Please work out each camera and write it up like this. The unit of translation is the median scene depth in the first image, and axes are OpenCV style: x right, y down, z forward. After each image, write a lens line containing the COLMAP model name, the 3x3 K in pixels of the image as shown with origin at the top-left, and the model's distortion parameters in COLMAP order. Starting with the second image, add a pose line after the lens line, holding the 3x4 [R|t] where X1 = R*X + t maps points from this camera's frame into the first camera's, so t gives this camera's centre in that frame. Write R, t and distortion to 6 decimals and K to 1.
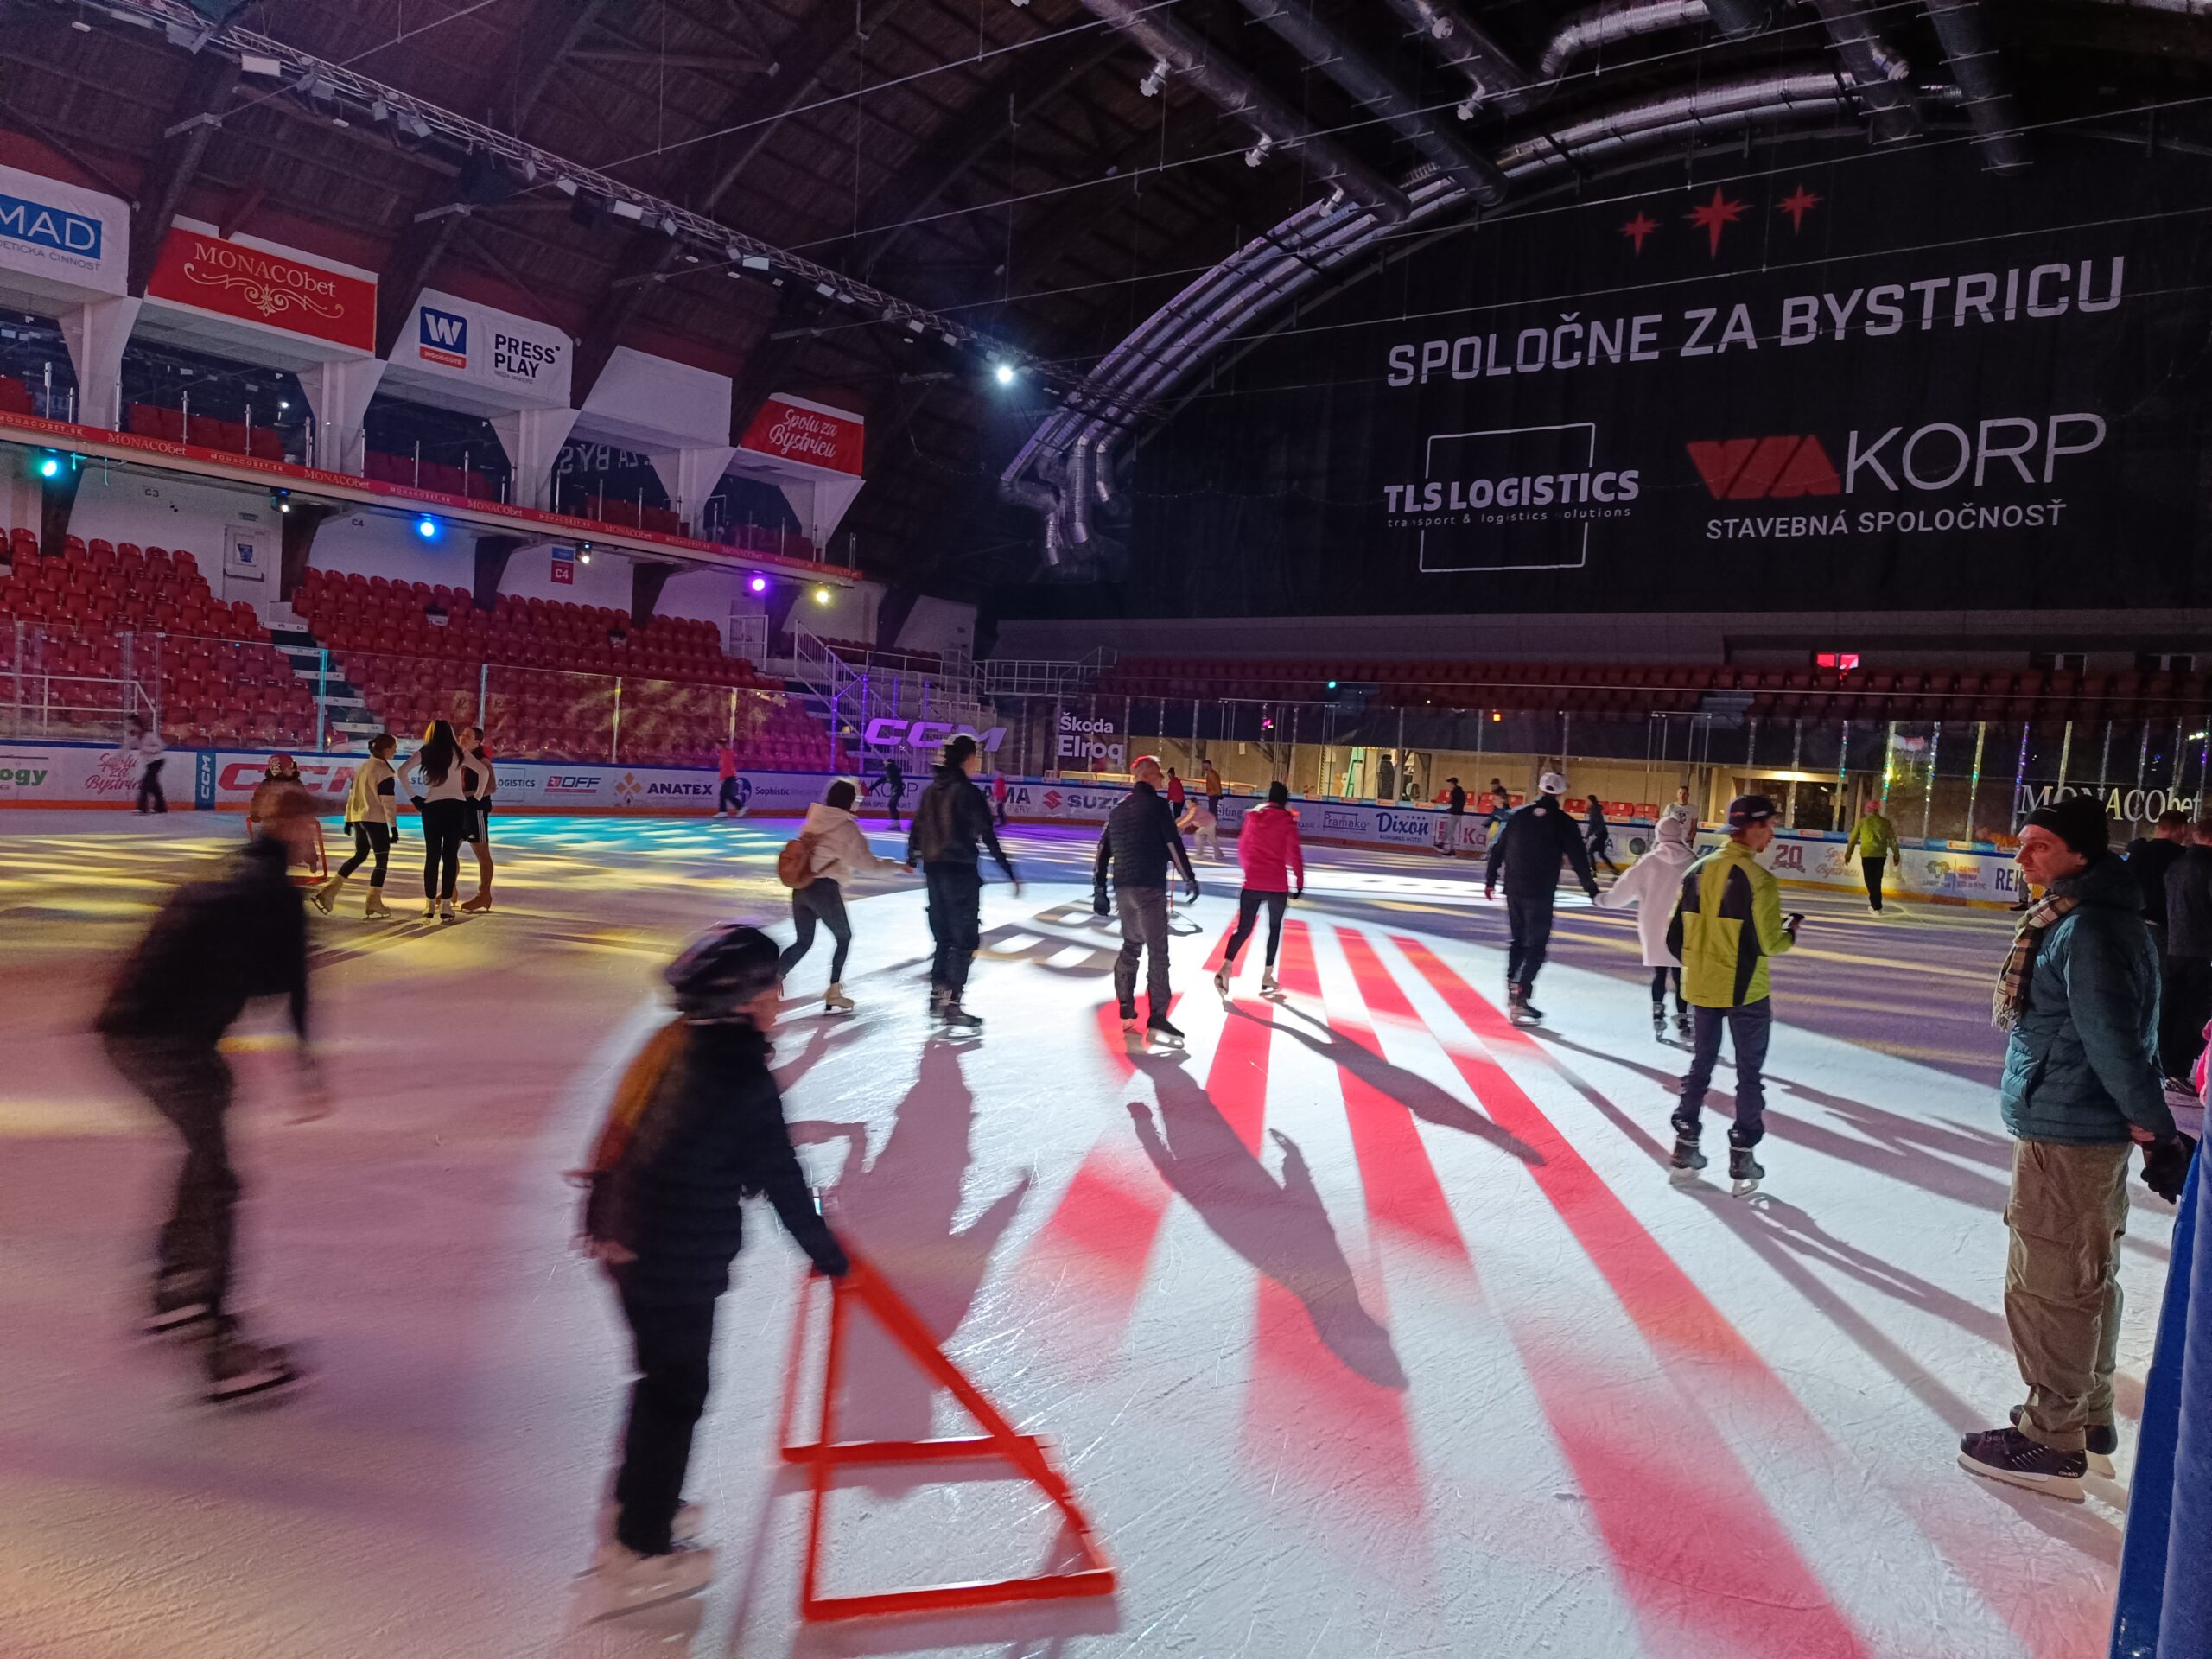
lens RADIAL K [[1558.3, 0, 1082.7], [0, 1558.3, 815.5], [0, 0, 1]] dist [0.004716, 0.002888]
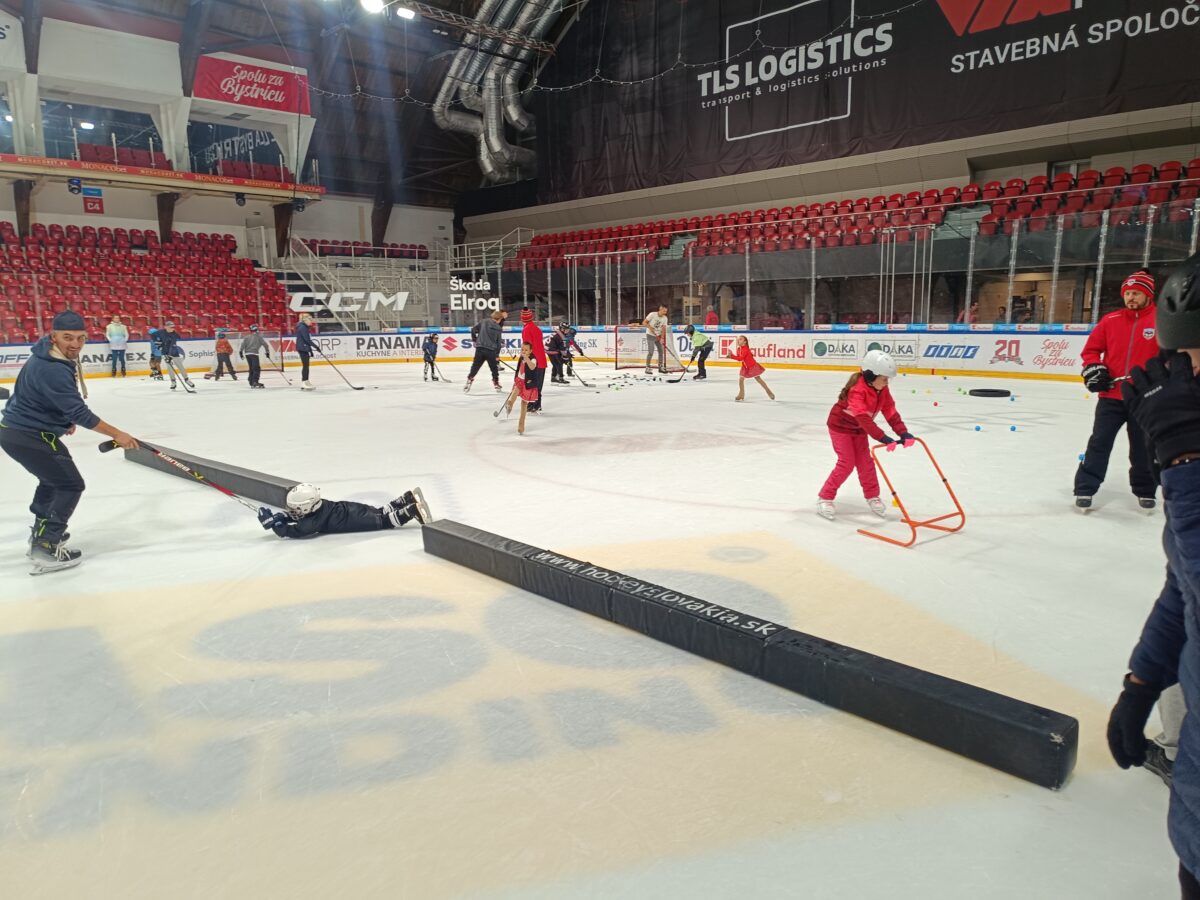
lens RADIAL K [[861.7, 0, 547.3], [0, 861.7, 424.5], [0, 0, 1]] dist [0.091655, -0.056779]
pose [[0.982105, -0.054186, -0.180371, 0.194492], [0.070851, 0.993662, 0.087267, 0.000892], [0.174499, -0.098485, 0.979720, 0.262784]]
